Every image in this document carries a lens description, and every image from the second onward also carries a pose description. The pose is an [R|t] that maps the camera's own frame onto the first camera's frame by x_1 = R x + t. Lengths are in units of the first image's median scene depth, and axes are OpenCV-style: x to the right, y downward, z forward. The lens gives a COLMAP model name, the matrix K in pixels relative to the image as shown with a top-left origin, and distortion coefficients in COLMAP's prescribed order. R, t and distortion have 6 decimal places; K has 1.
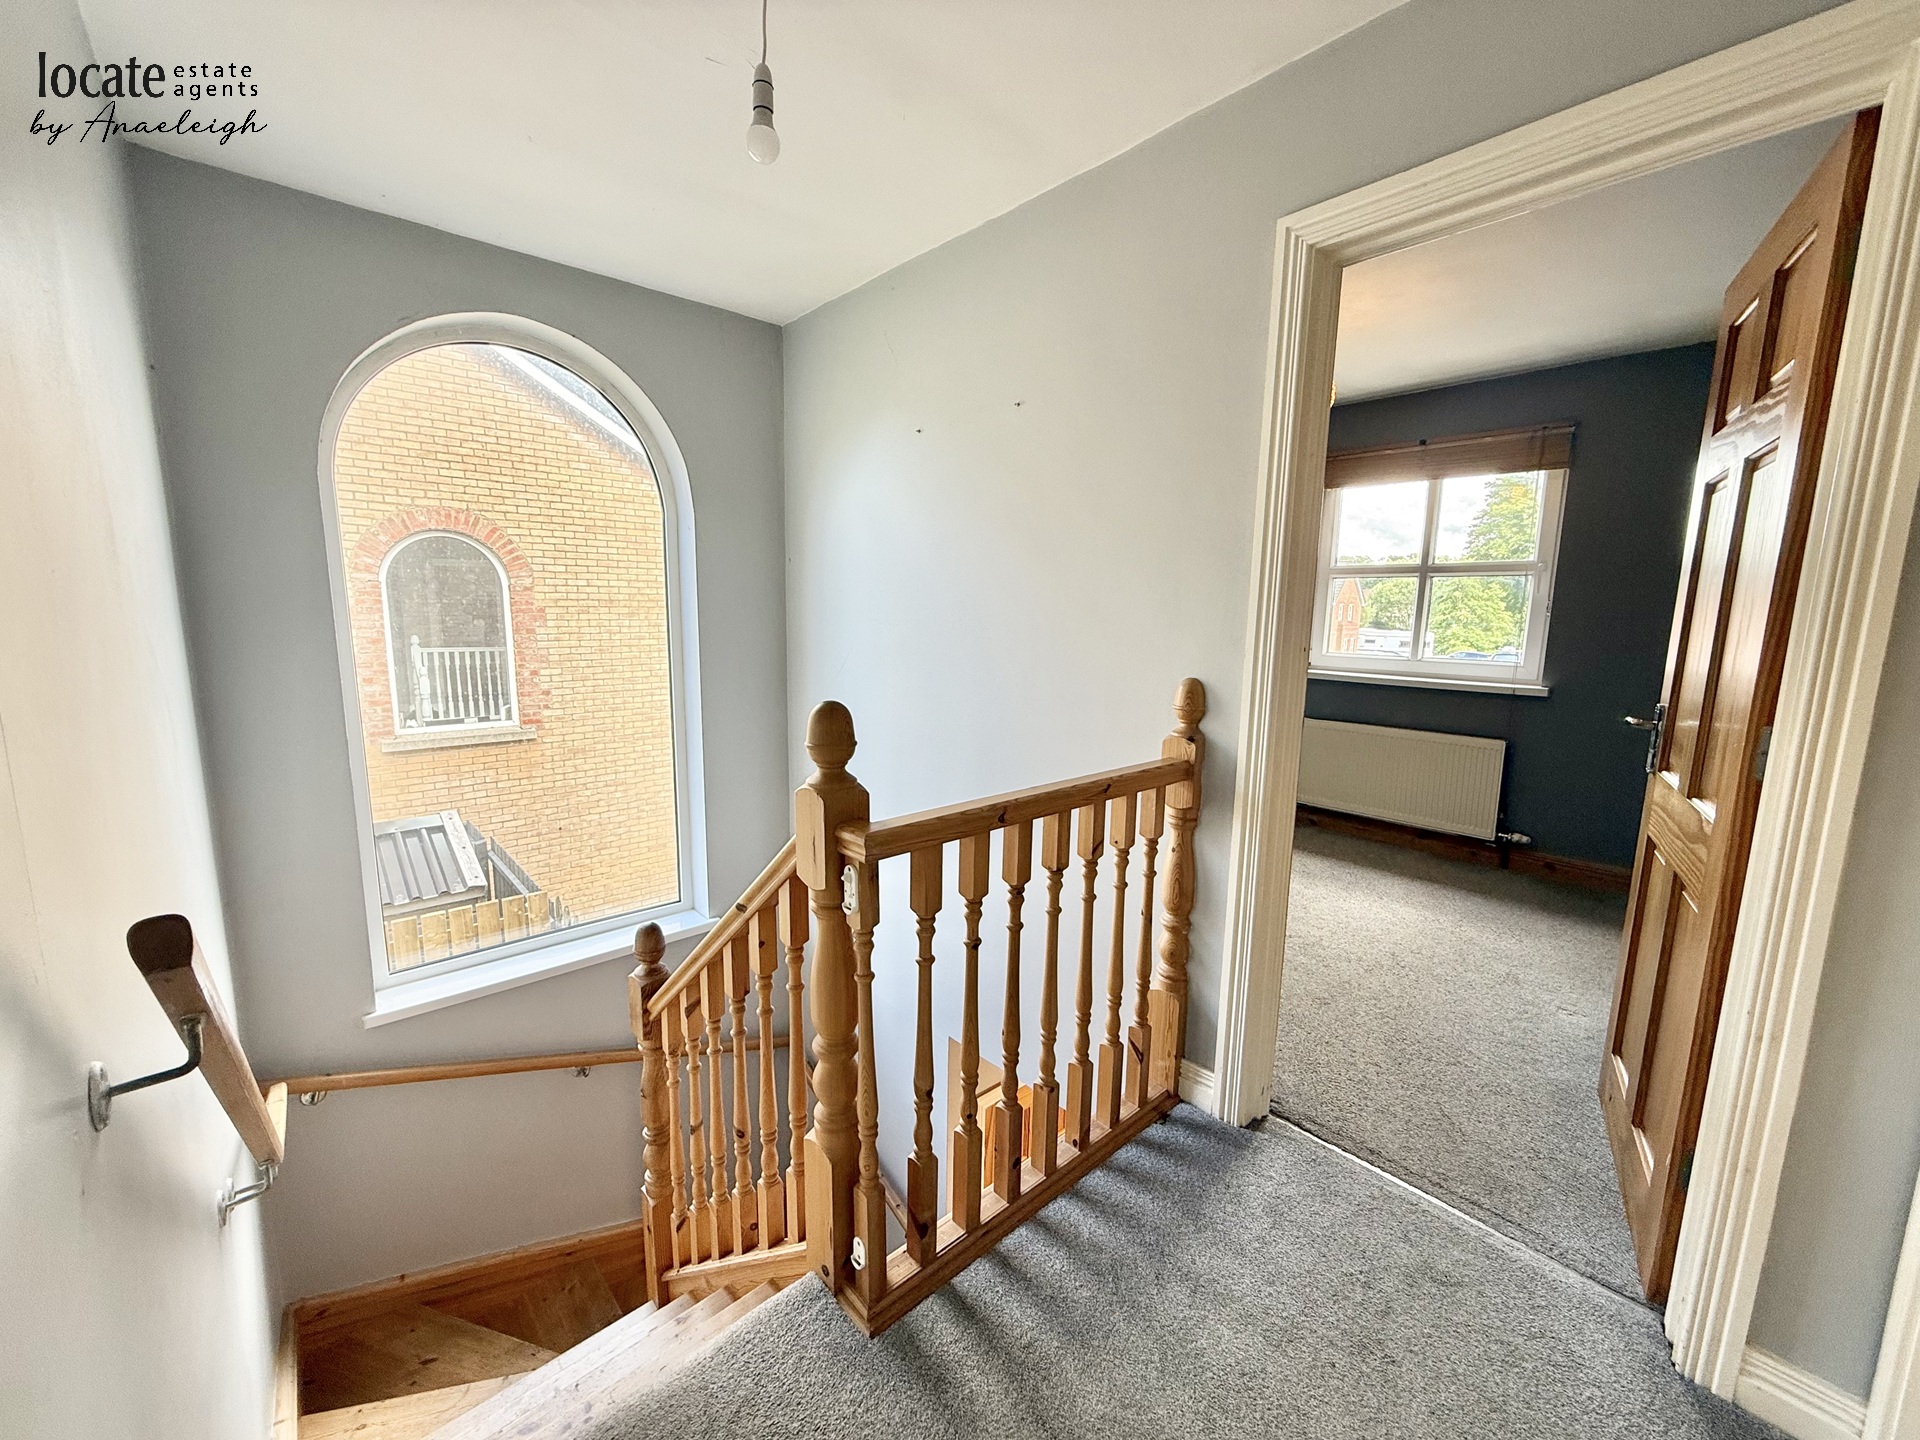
lens RADIAL K [[753.0, 0, 952.8], [0, 753.0, 719.4], [0, 0, 1]] dist [0.000654, -0.003112]
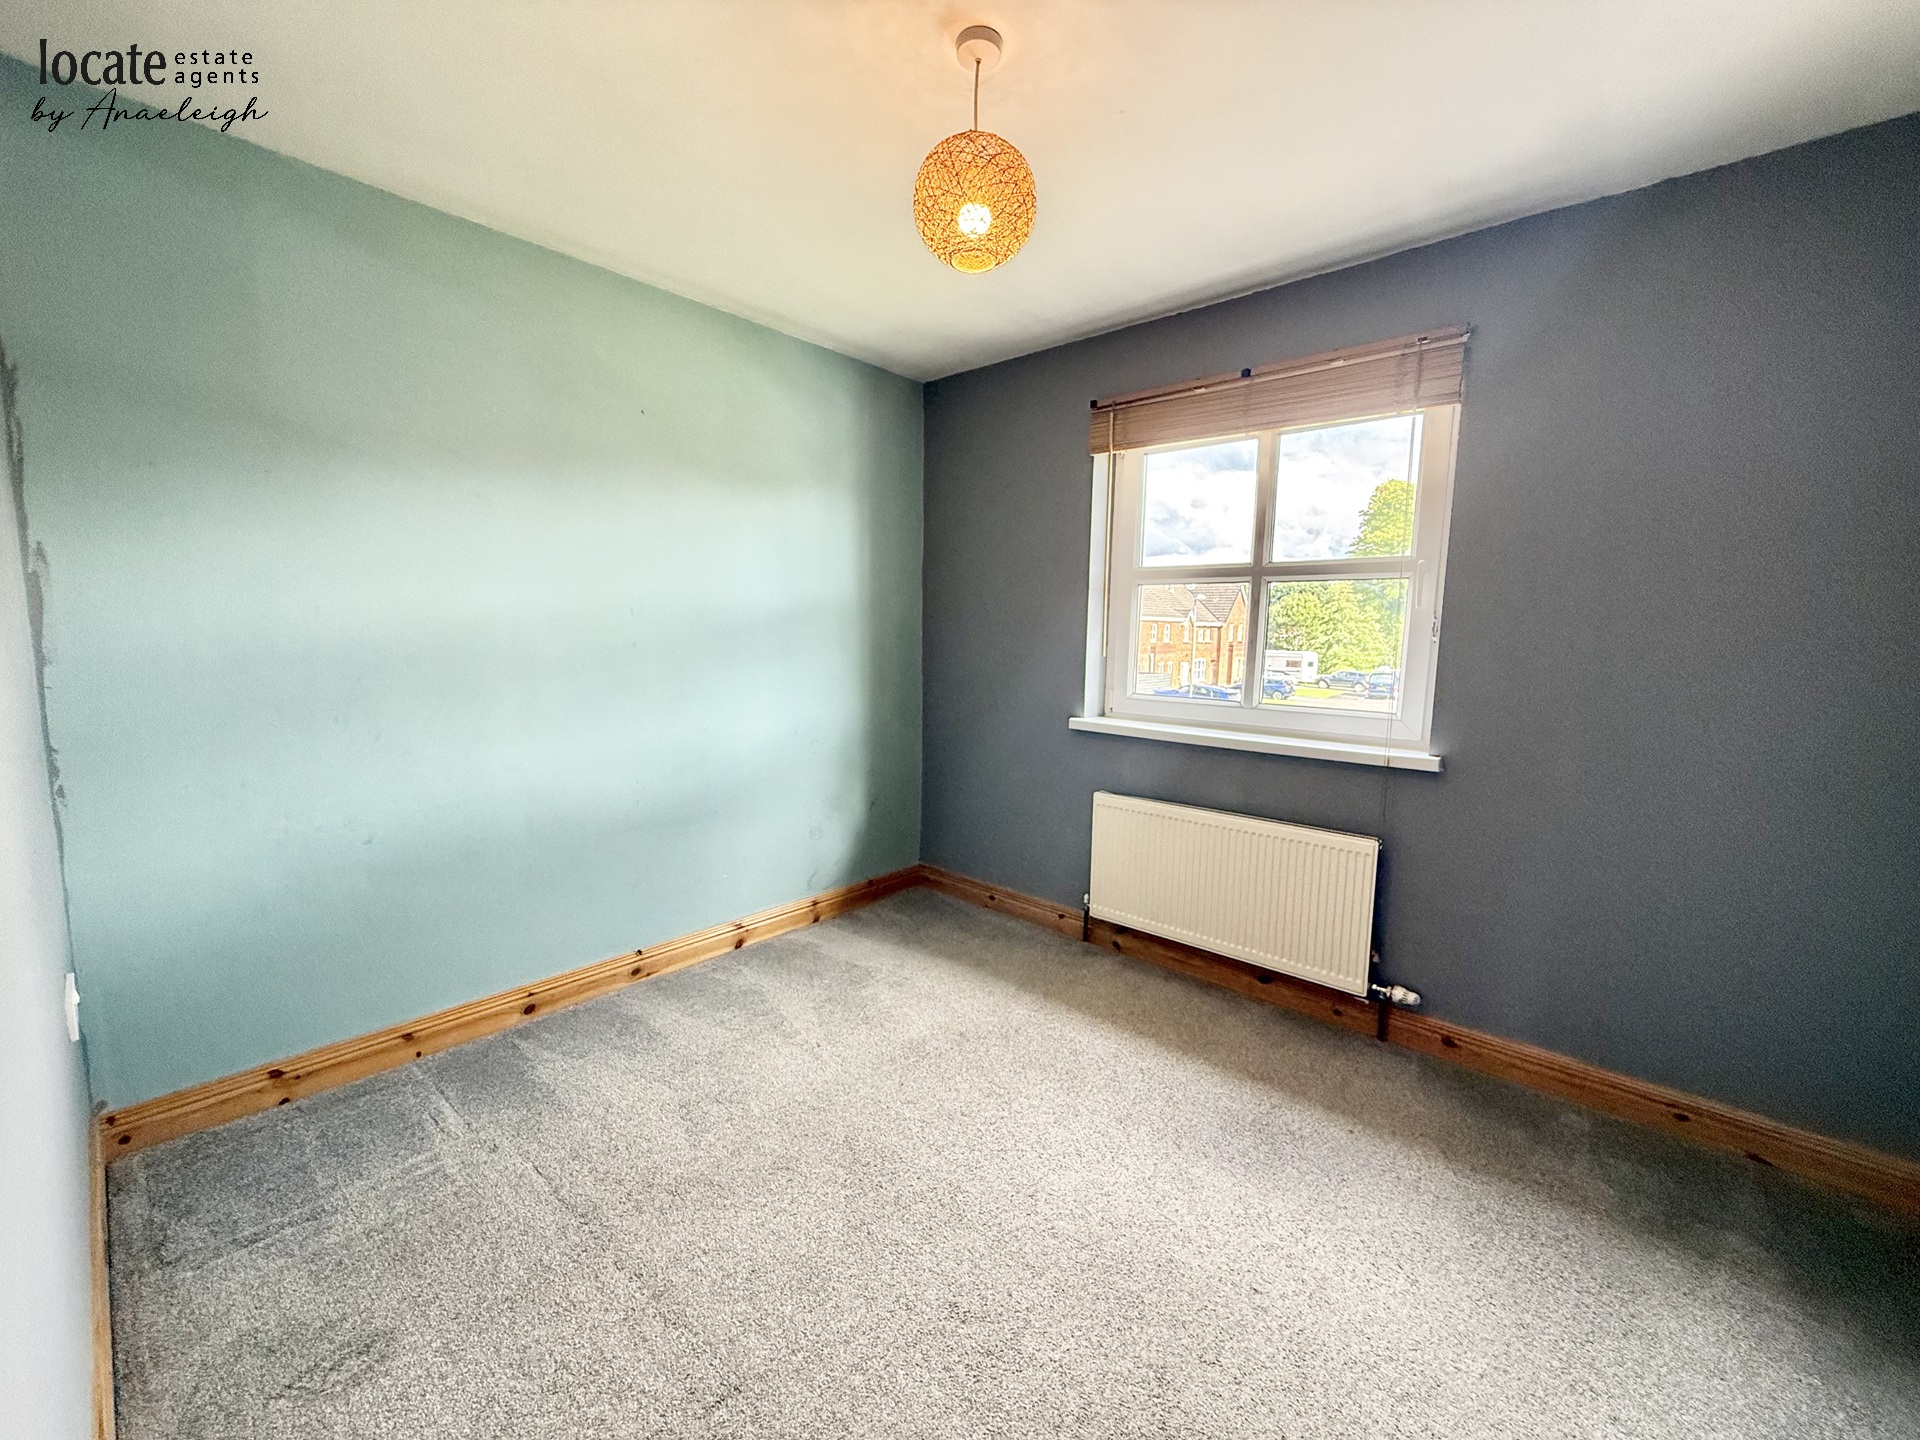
lens RADIAL K [[762.3, 0, 952.1], [0, 762.3, 720.3], [0, 0, 1]] dist [-0.001389, 0.000327]
pose [[0.992914, -0.012053, 0.118219, 0.311267], [0.015208, 0.999551, -0.025827, -0.060680], [-0.117854, 0.027442, 0.992652, 0.412891]]
